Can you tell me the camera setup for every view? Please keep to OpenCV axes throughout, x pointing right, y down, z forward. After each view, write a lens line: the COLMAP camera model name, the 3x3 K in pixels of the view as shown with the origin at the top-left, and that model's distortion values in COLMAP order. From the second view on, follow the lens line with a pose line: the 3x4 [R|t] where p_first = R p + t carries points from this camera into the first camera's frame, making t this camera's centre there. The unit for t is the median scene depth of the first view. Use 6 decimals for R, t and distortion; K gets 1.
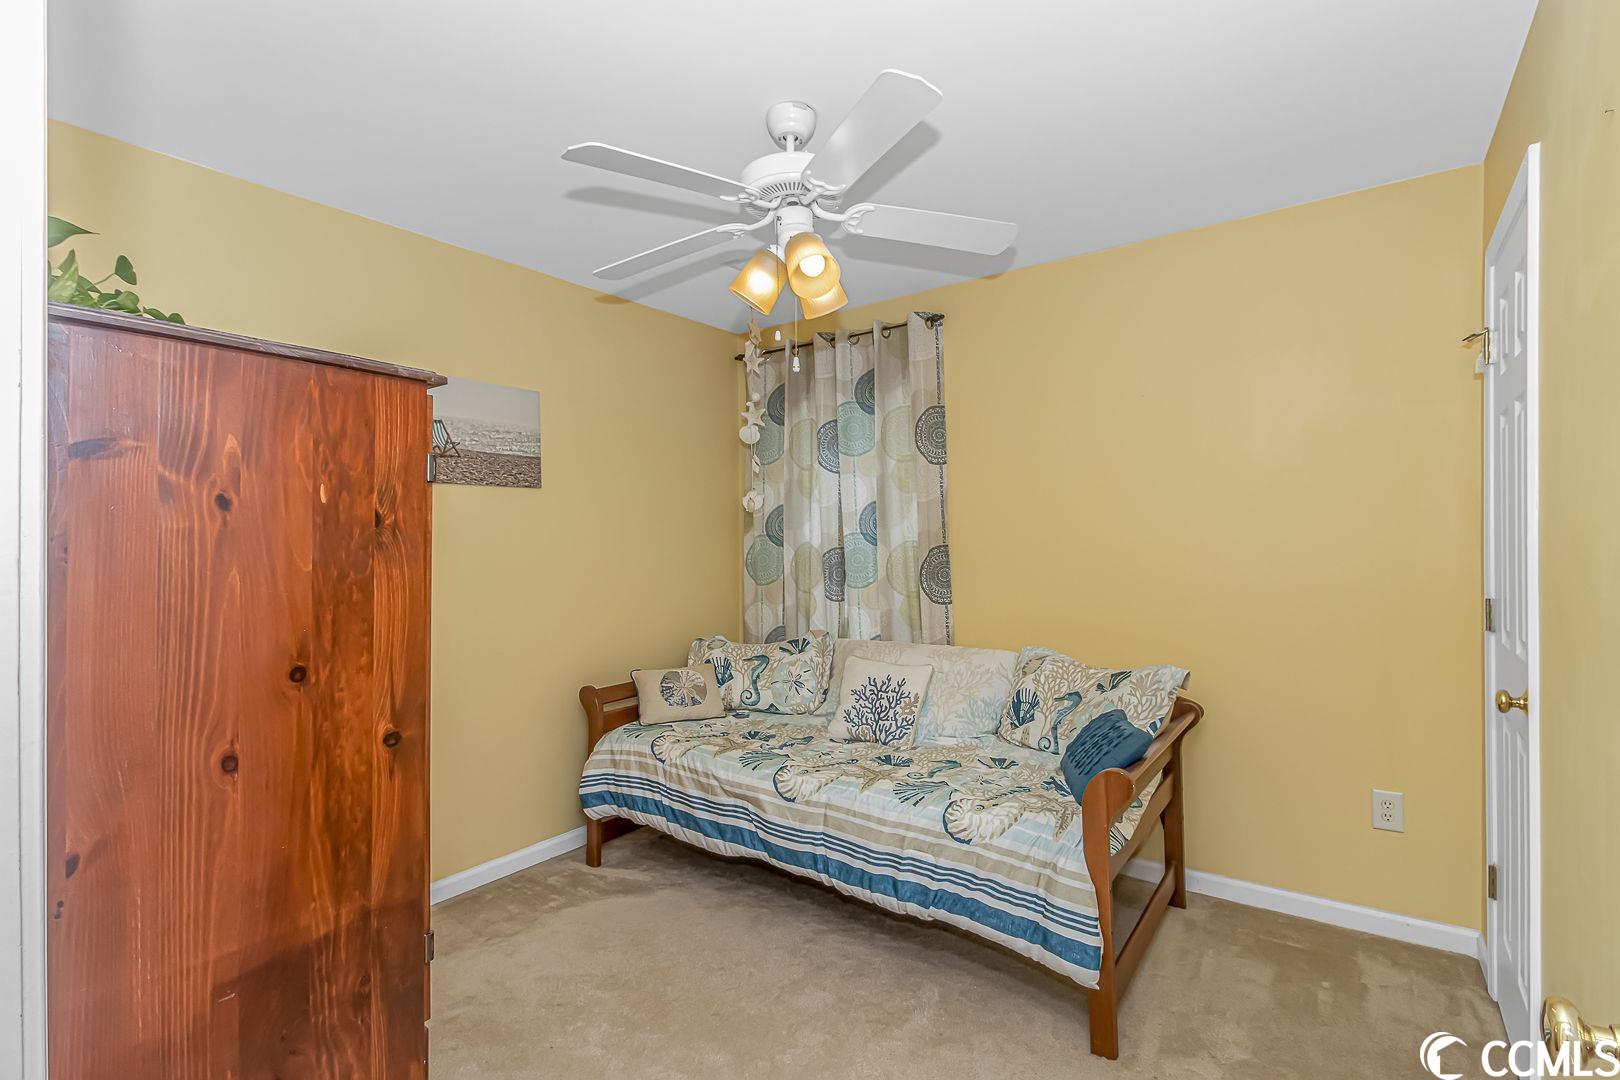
lens RADIAL K [[767.7, 0, 810.7], [0, 767.7, 529.4], [0, 0, 1]] dist [-0.000052, -0.000120]
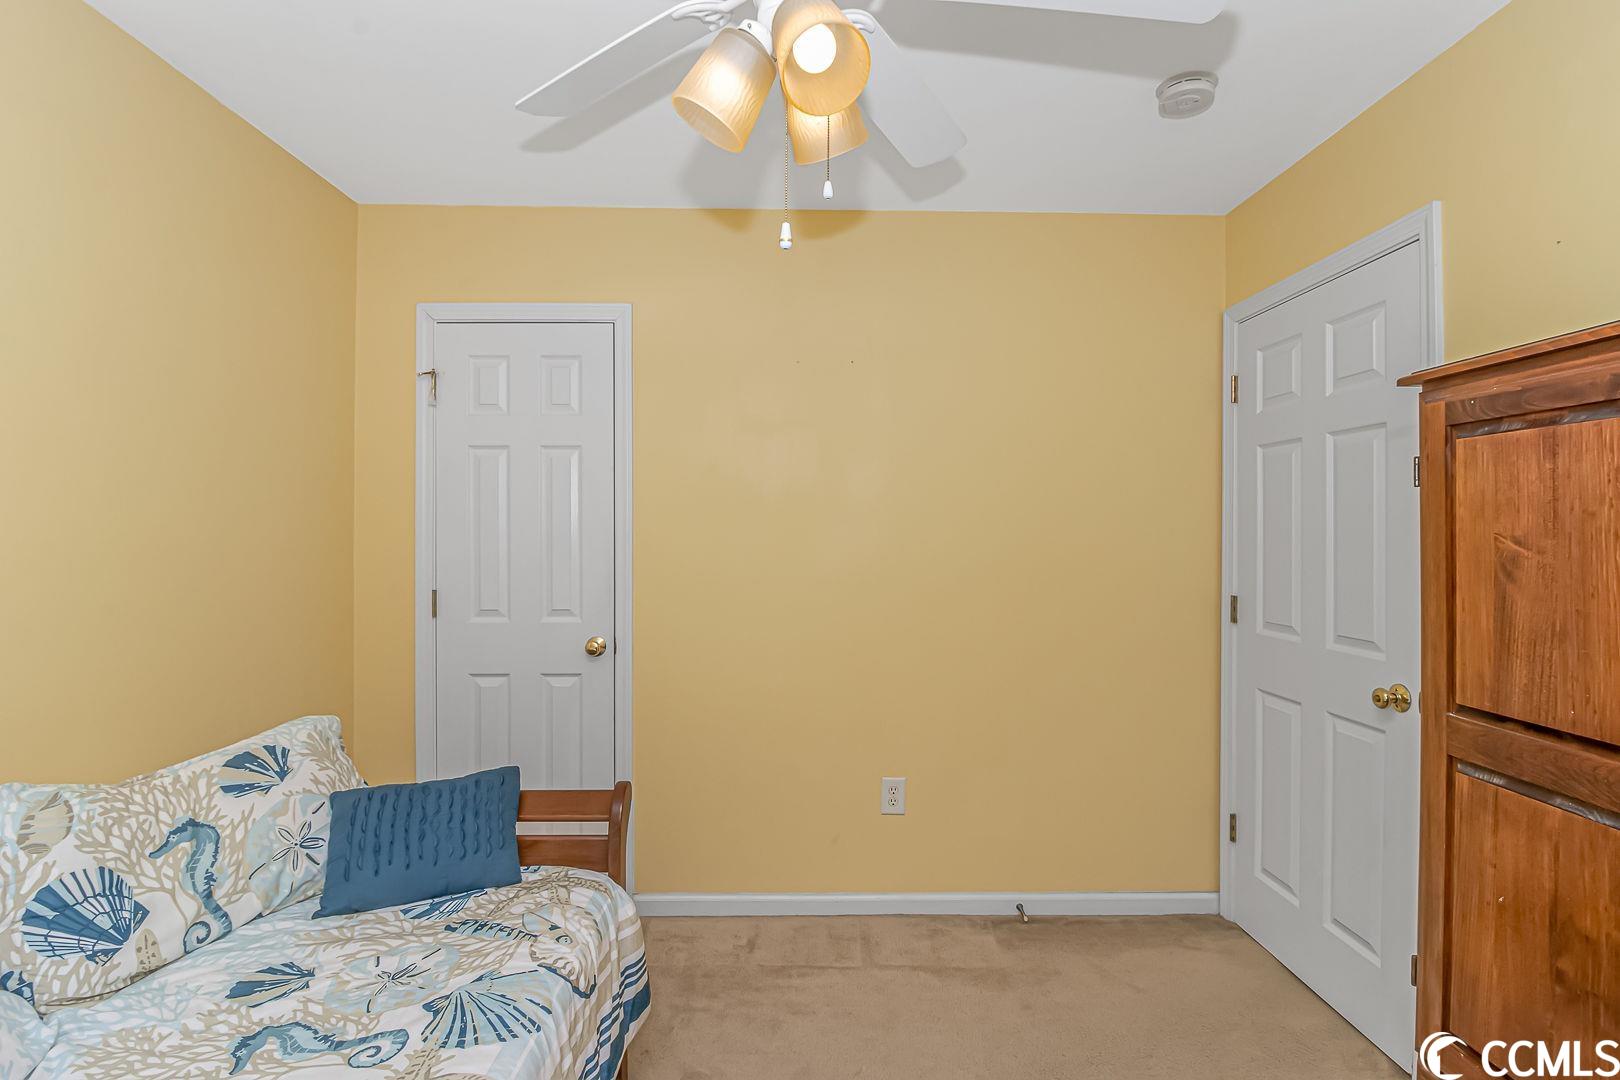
lens RADIAL K [[767.7, 0, 810.7], [0, 767.7, 529.4], [0, 0, 1]] dist [-0.000052, -0.000120]
pose [[-0.583633, 0.009420, 0.811963, -0.378485], [-0.010116, 0.999771, -0.018871, 0.010576], [-0.811955, -0.019227, -0.583404, 1.015680]]
